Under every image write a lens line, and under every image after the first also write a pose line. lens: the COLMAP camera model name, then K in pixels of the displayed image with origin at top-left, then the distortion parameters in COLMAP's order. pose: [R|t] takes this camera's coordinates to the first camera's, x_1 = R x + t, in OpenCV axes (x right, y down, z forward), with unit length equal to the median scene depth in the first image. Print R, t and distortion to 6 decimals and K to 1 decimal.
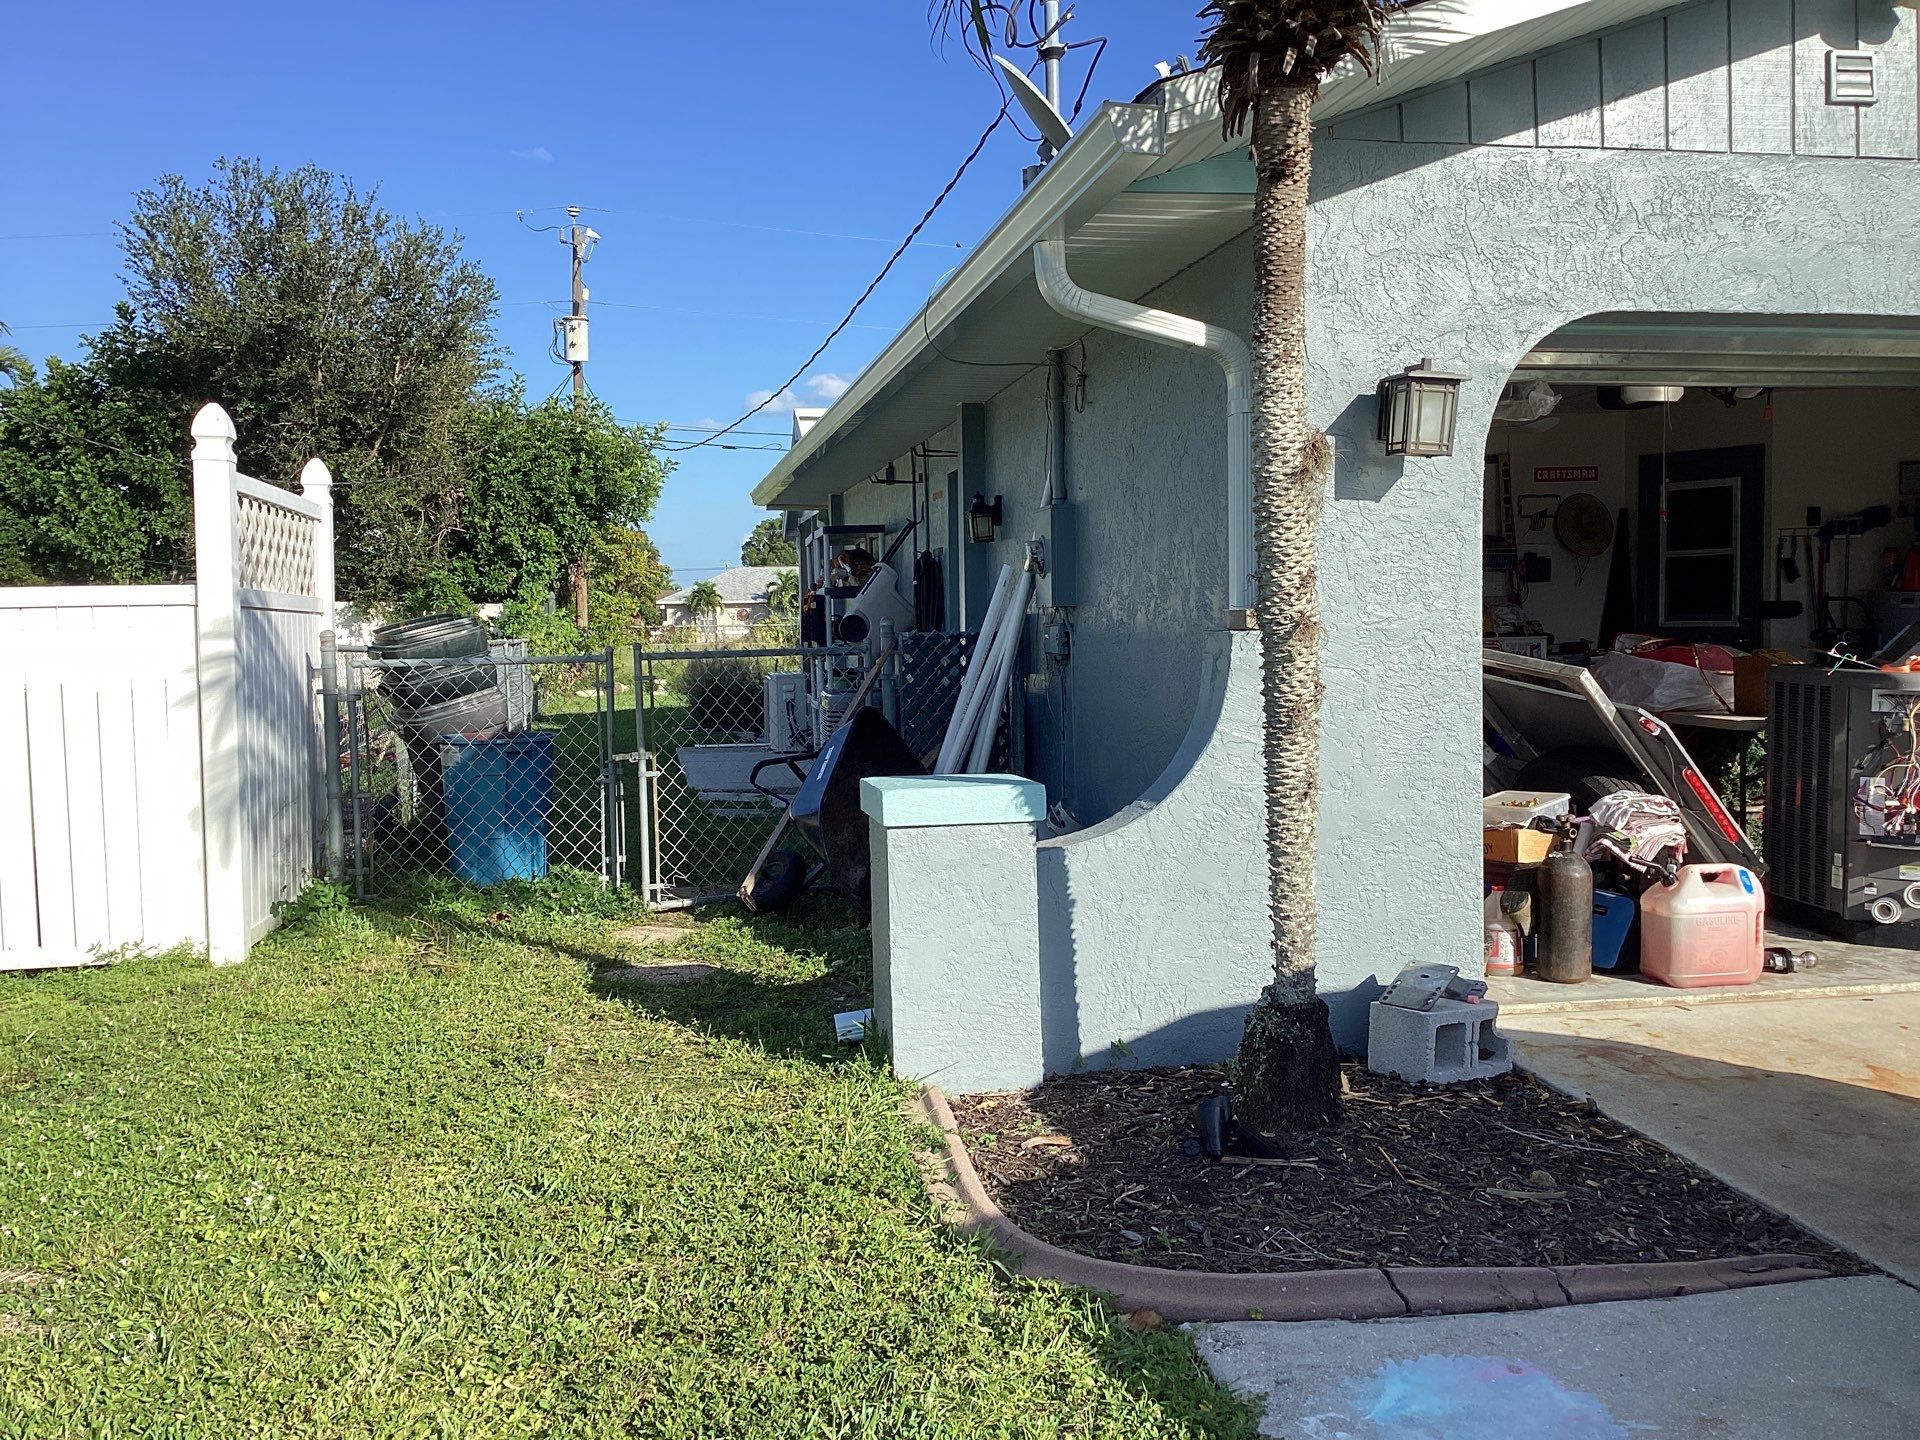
lens RADIAL K [[1697.9, 0, 950.9], [0, 1697.9, 719.0], [0, 0, 1]] dist [0.091020, -0.180750]
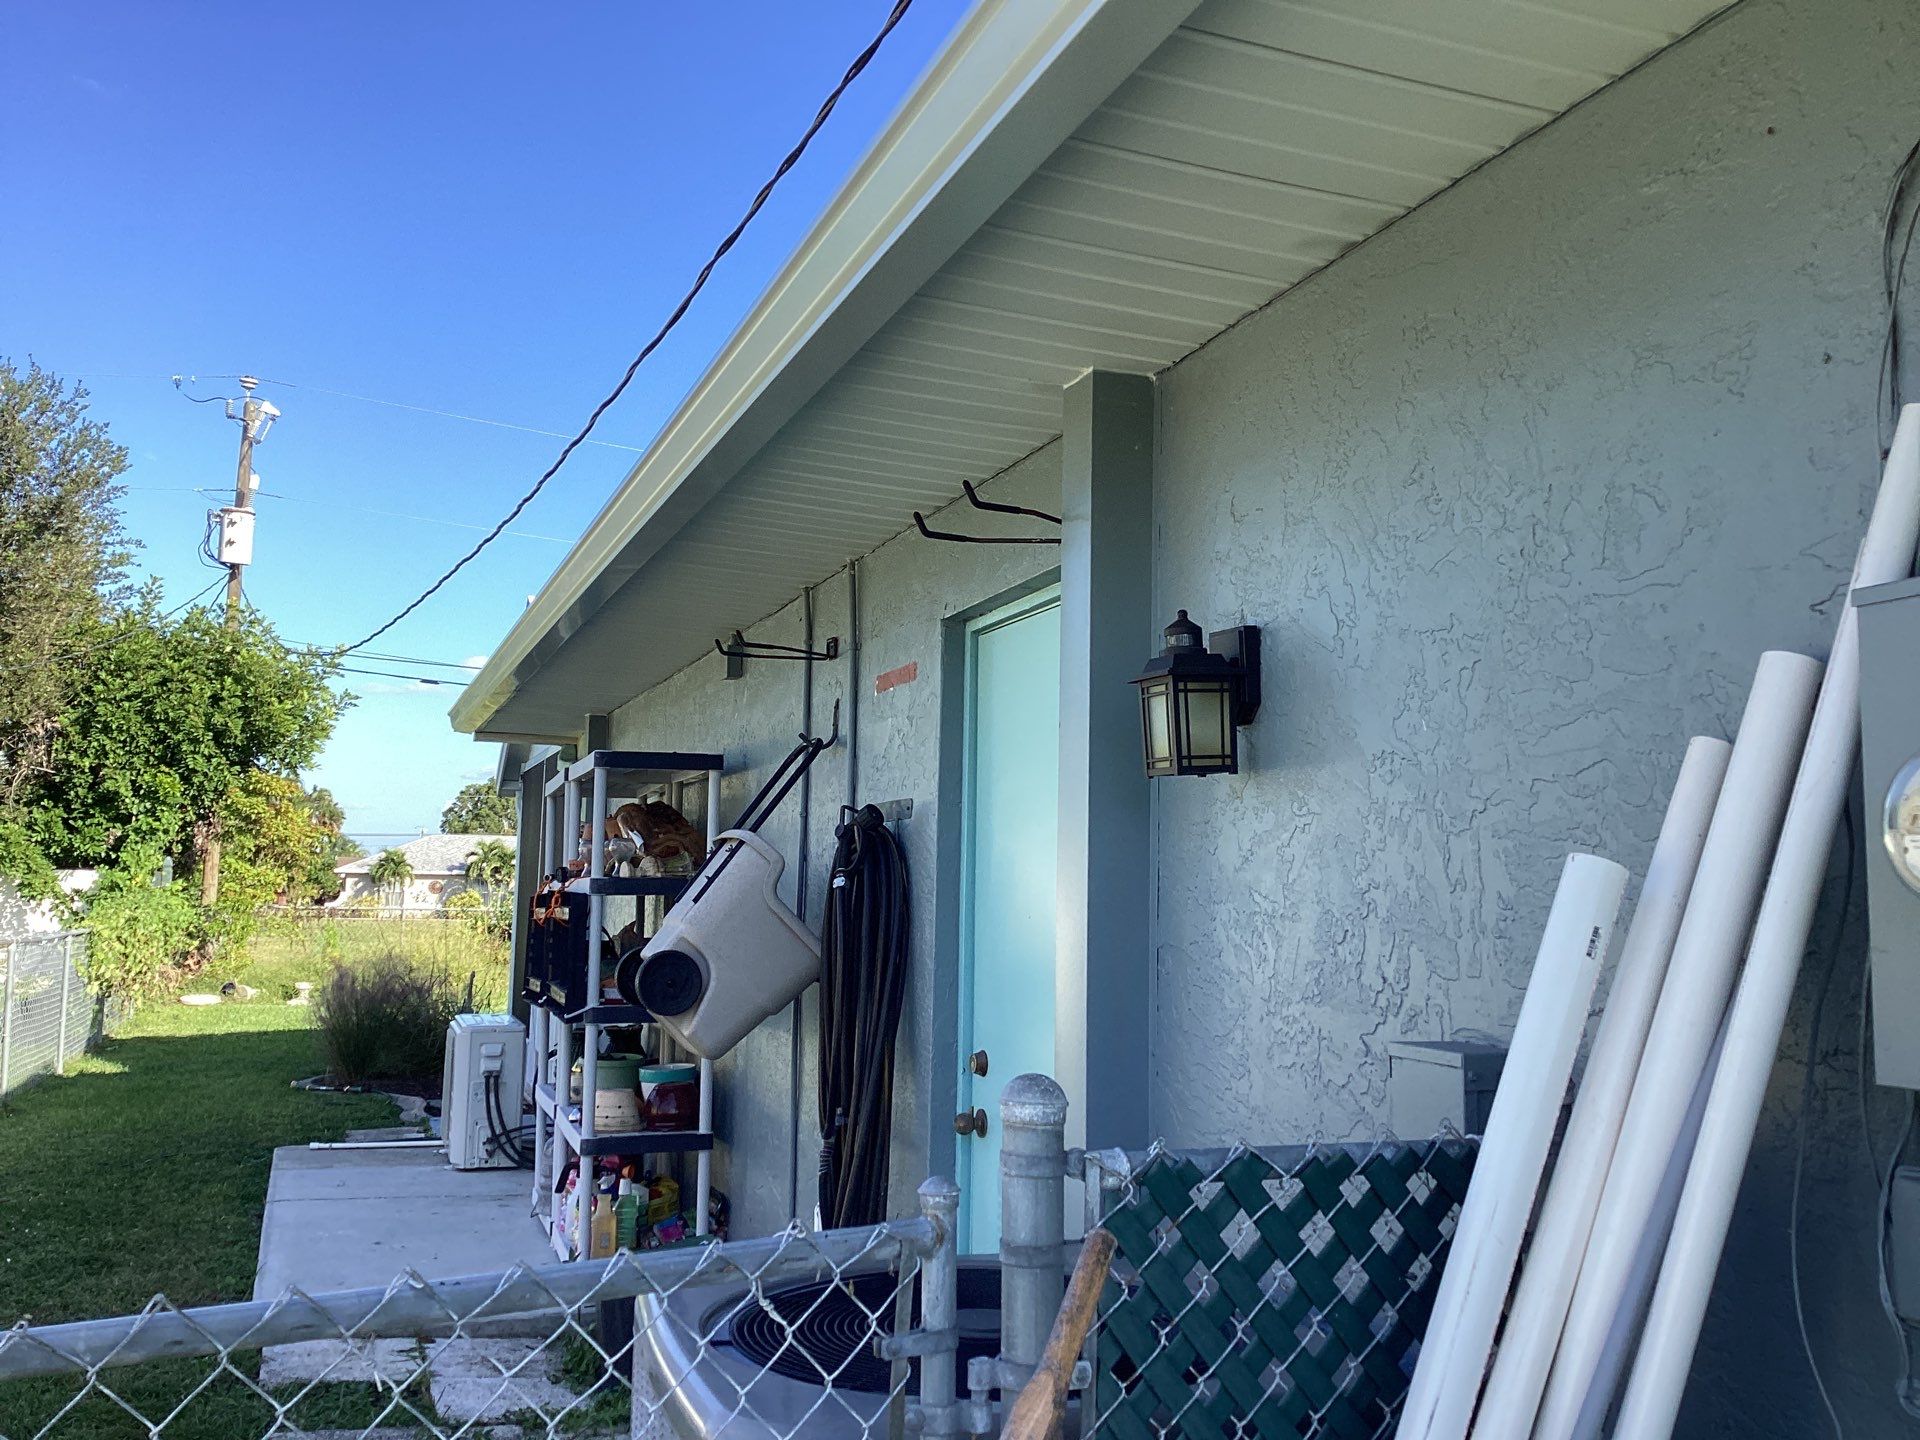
lens RADIAL K [[1725.3, 0, 952.8], [0, 1725.3, 715.3], [0, 0, 1]] dist [0.096260, -0.156764]
pose [[0.985759, 0.051457, 0.160099, -0.020238], [-0.024337, 0.985664, -0.166953, -0.016297], [-0.166395, 0.160679, 0.972880, 0.187026]]
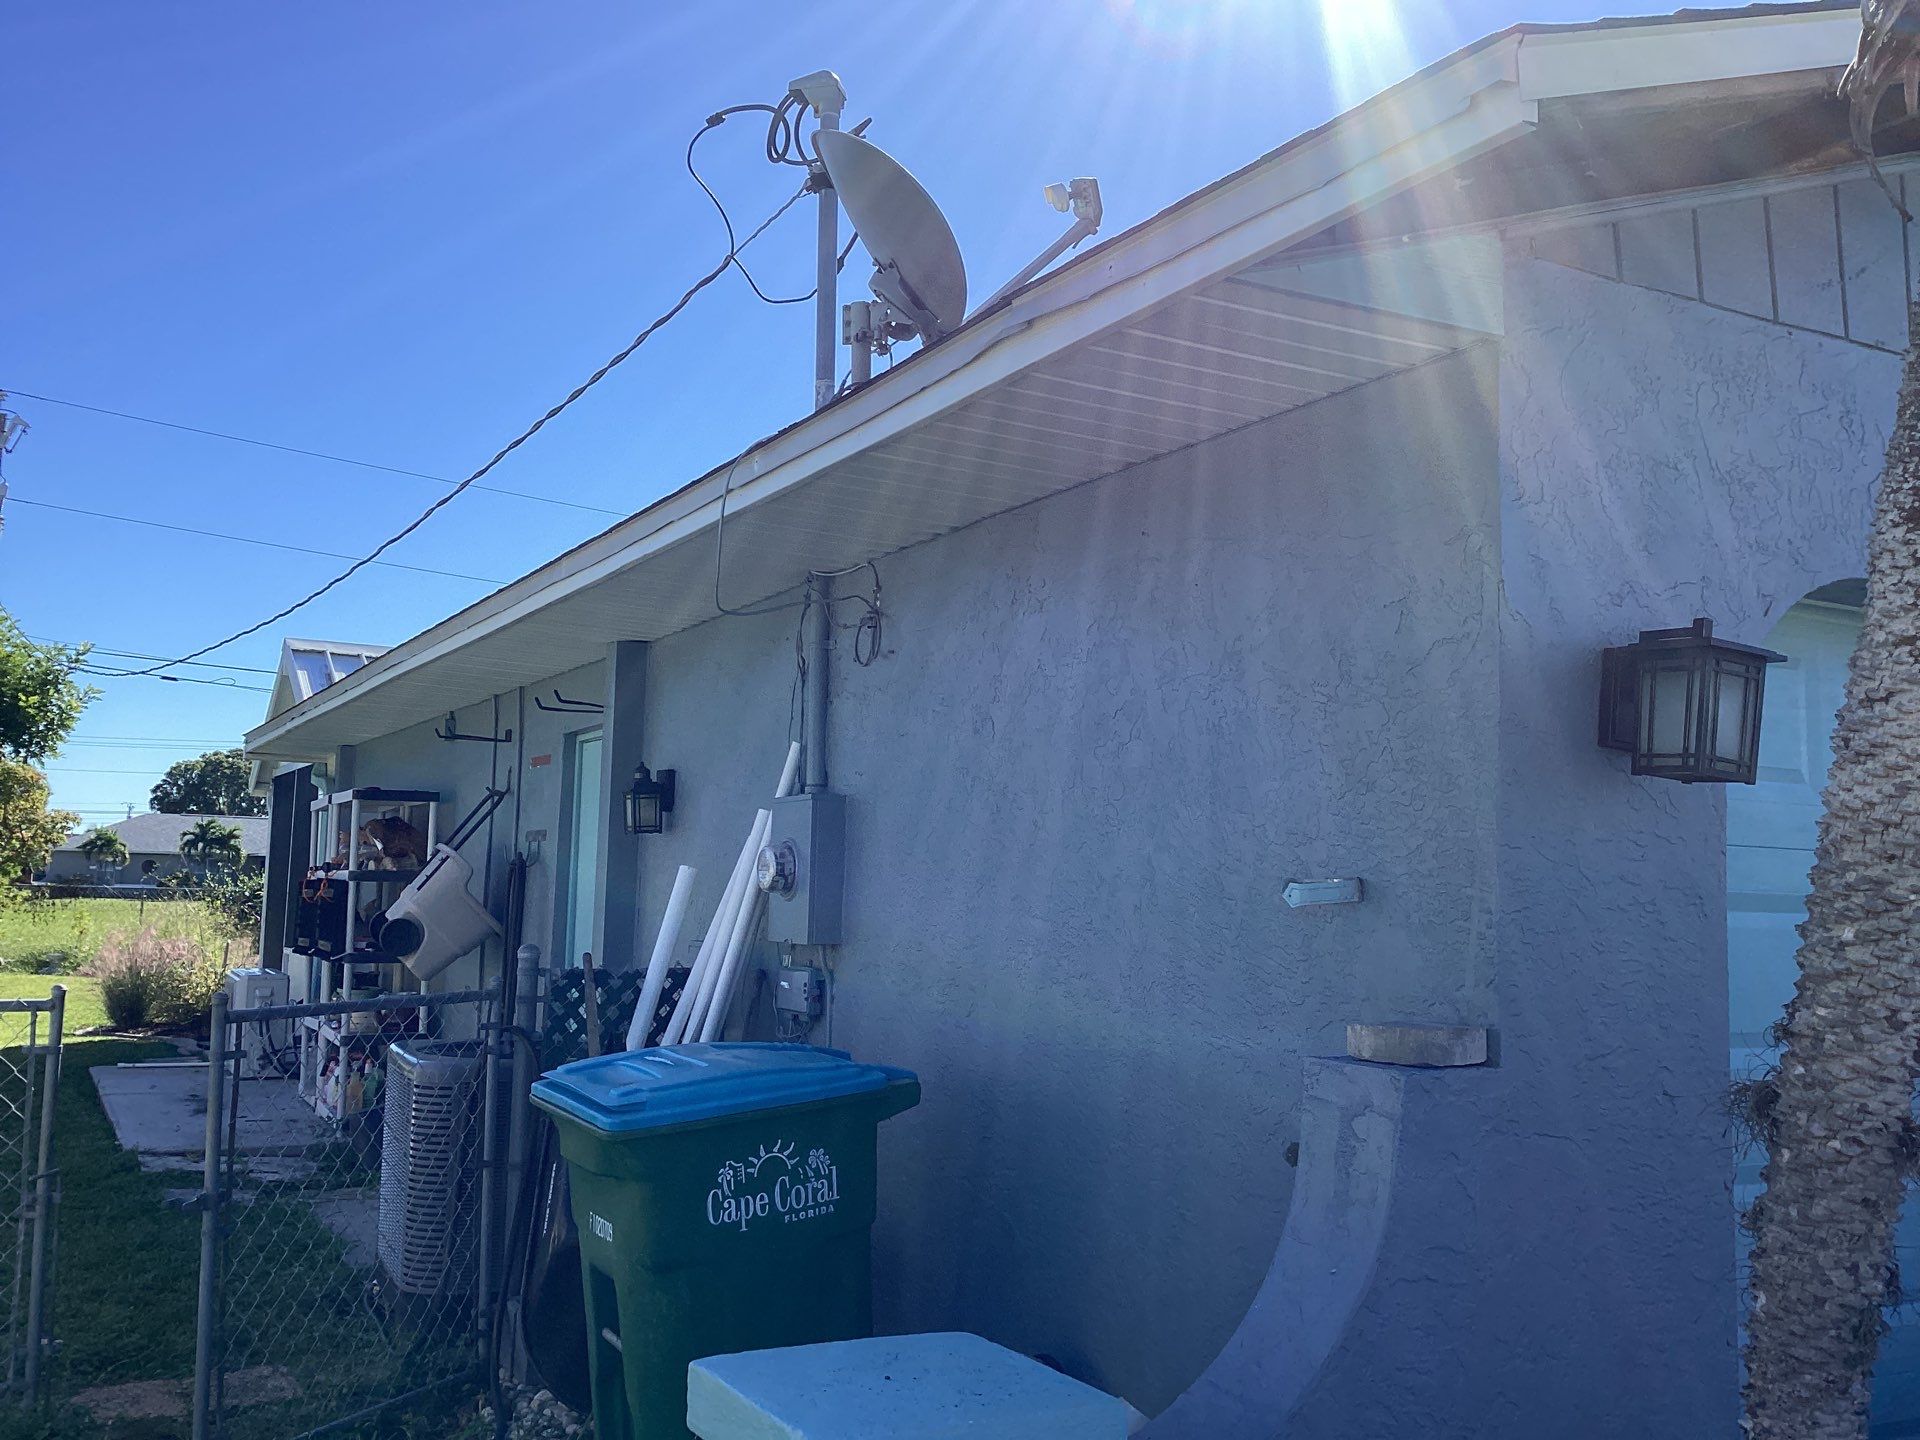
lens RADIAL K [[1697.9, 0, 950.9], [0, 1697.9, 719.0], [0, 0, 1]] dist [0.091020, -0.180750]
pose [[0.949107, 0.070660, 0.306926, -0.022148], [-0.021654, 0.986842, -0.160230, -0.010576], [-0.314210, 0.145429, 0.938149, 0.075233]]
